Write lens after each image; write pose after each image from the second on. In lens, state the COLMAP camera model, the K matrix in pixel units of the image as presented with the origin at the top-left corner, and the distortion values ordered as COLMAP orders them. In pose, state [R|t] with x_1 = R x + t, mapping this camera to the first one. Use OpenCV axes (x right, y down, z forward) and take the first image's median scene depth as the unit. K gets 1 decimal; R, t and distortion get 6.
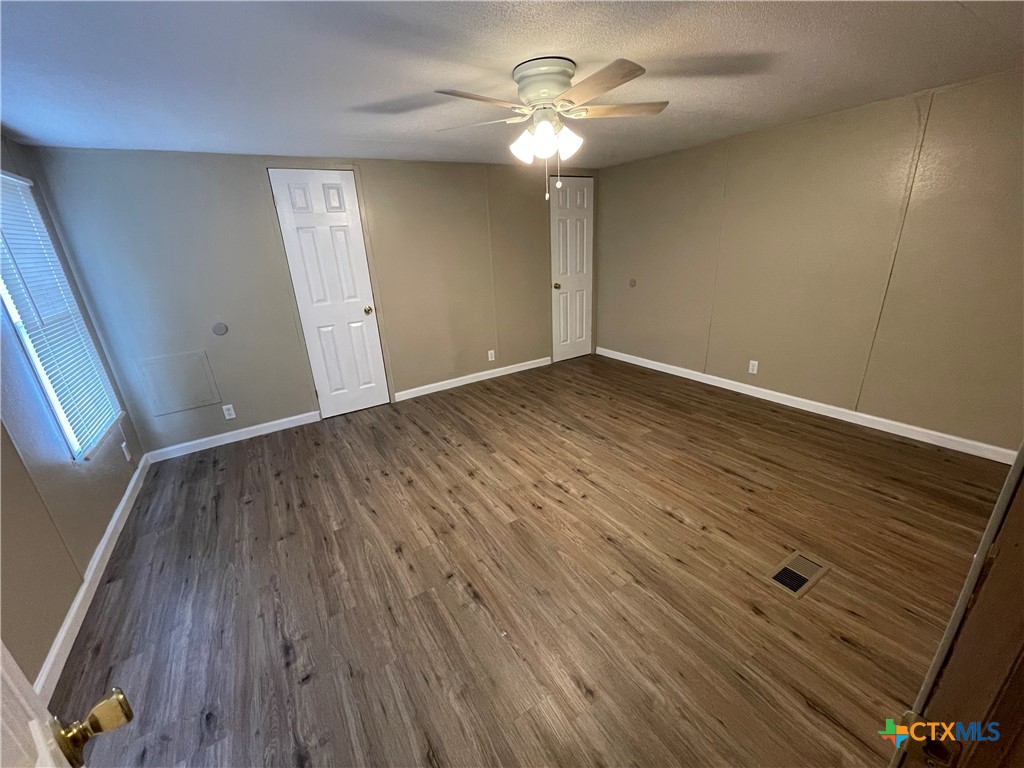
lens RADIAL K [[413.0, 0, 510.6], [0, 413.0, 386.9], [0, 0, 1]] dist [-0.015657, -0.000291]
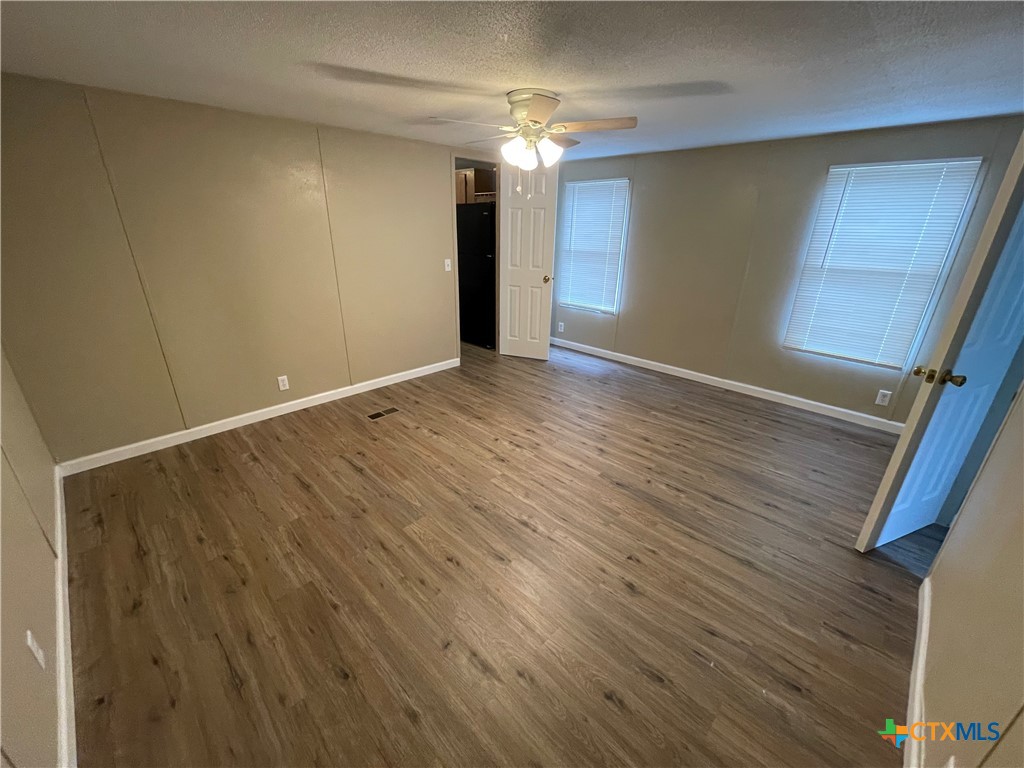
lens RADIAL K [[413.0, 0, 513.0], [0, 413.0, 384.1], [0, 0, 1]] dist [-0.015657, -0.000291]
pose [[-0.971157, 0.127728, -0.201346, 0.335894], [-0.038080, 0.750503, 0.659769, -0.644477], [0.235381, 0.648407, -0.723992, 1.683845]]
